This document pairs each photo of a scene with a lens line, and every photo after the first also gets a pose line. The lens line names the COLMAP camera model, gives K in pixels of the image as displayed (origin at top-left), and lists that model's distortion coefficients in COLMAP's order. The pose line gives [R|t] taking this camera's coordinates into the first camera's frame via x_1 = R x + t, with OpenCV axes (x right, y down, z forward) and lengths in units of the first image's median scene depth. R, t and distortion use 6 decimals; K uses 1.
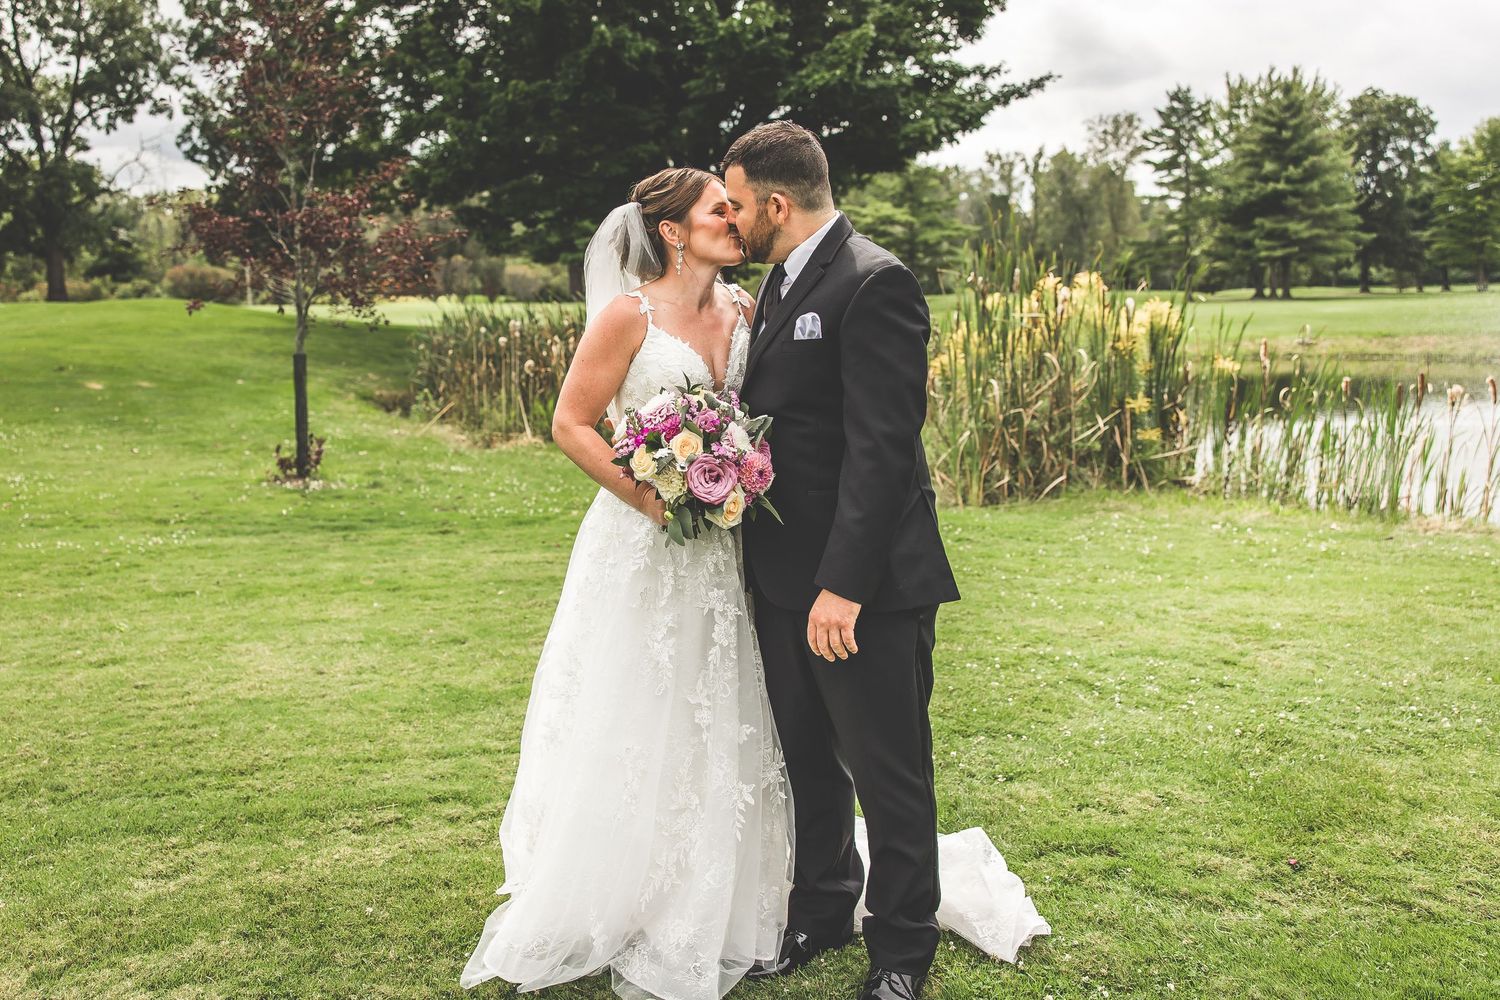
lens RADIAL K [[1301.5, 0, 676.7], [0, 1301.5, 458.6], [0, 0, 1]] dist [0.013385, -0.007790]
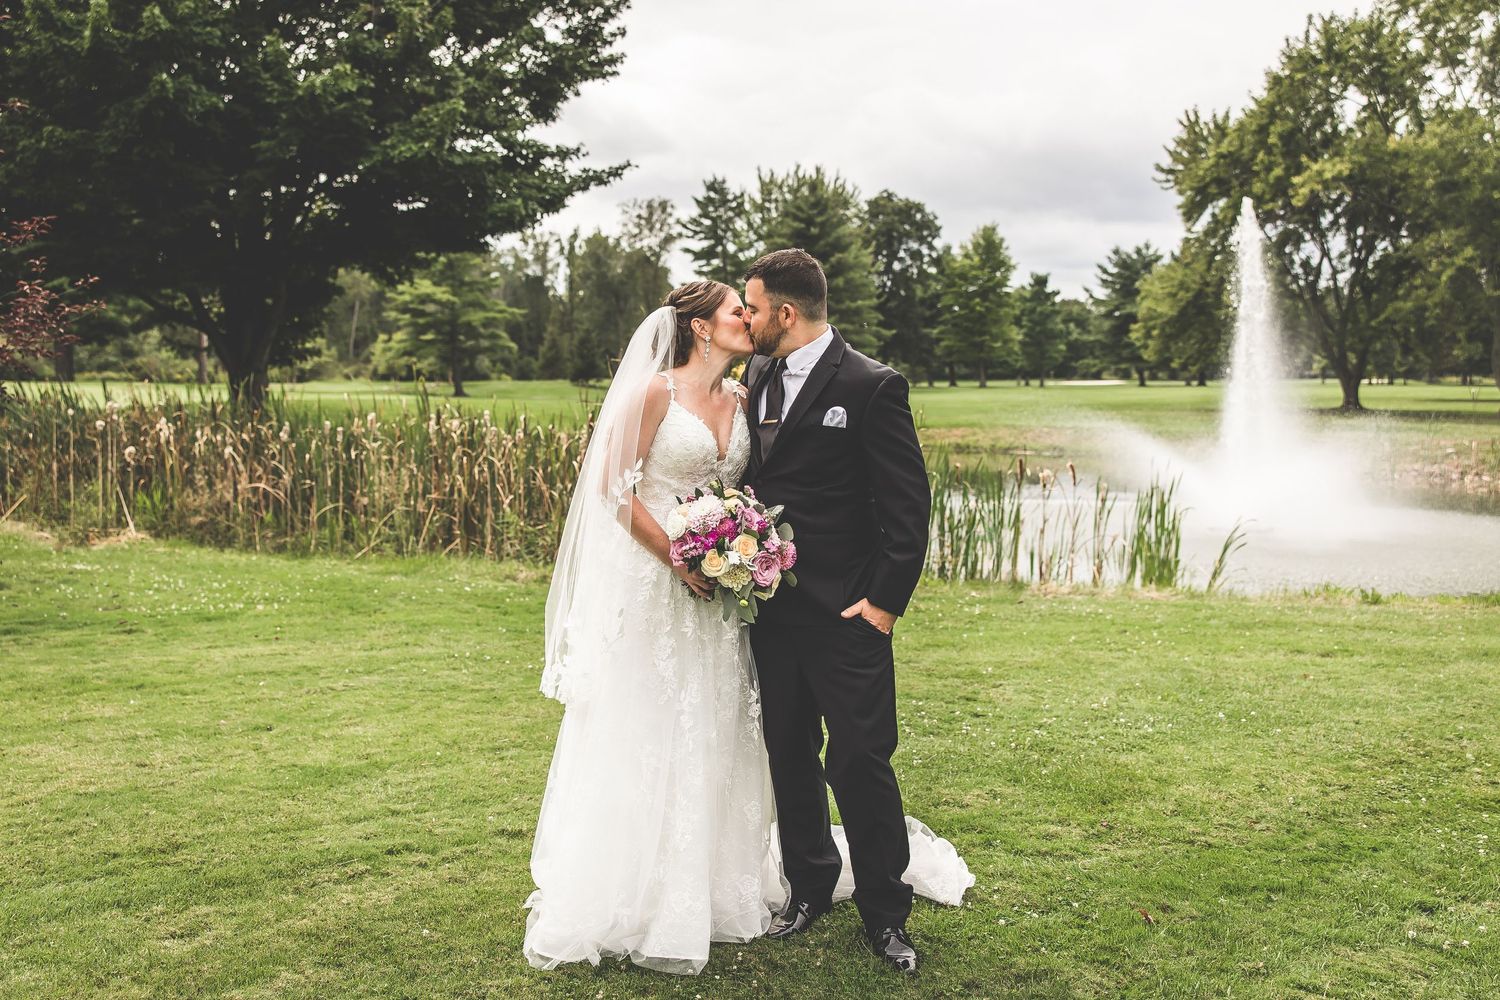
lens RADIAL K [[1443.1, 0, 678.0], [0, 1443.1, 499.2], [0, 0, 1]] dist [-0.009358, -0.004481]
pose [[0.939051, -0.009332, 0.343651, -0.021325], [0.023853, 0.998991, -0.038052, 0.001498], [-0.342949, 0.043930, 0.938326, -0.011063]]
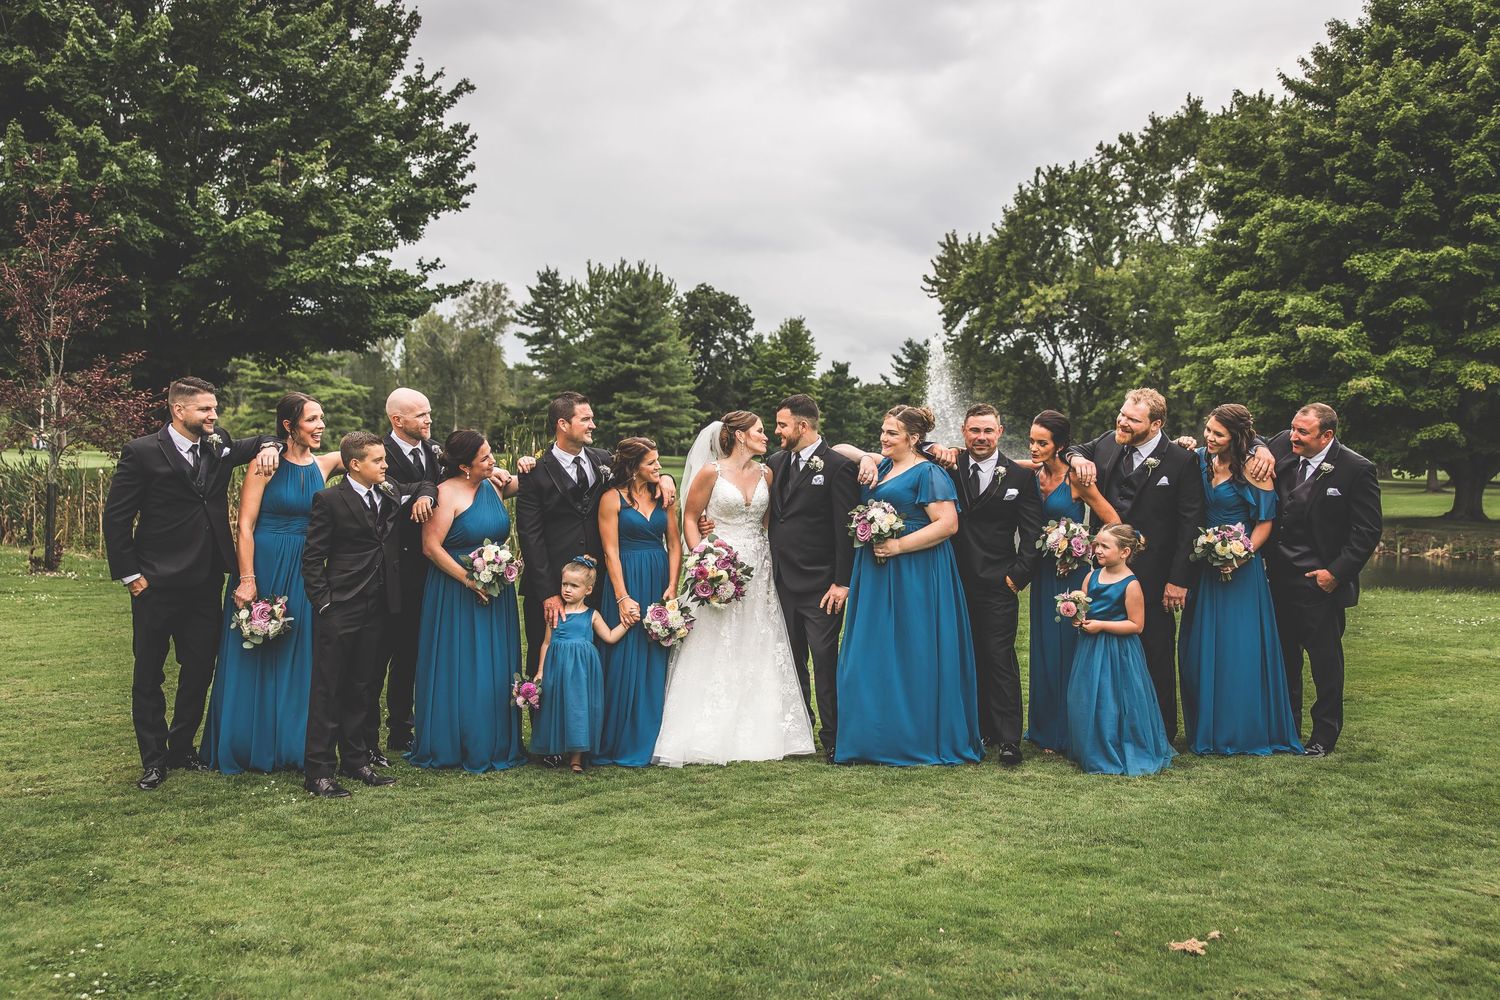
lens RADIAL K [[1454.7, 0, 750.0], [0, 1454.7, 500.0], [0, 0, 1]] dist [0.024913, -0.001151]
pose [[0.869088, 0.016612, 0.494378, -0.066420], [0.028857, 0.996031, -0.084198, 0.014542], [-0.493815, 0.087441, 0.865160, -0.120423]]
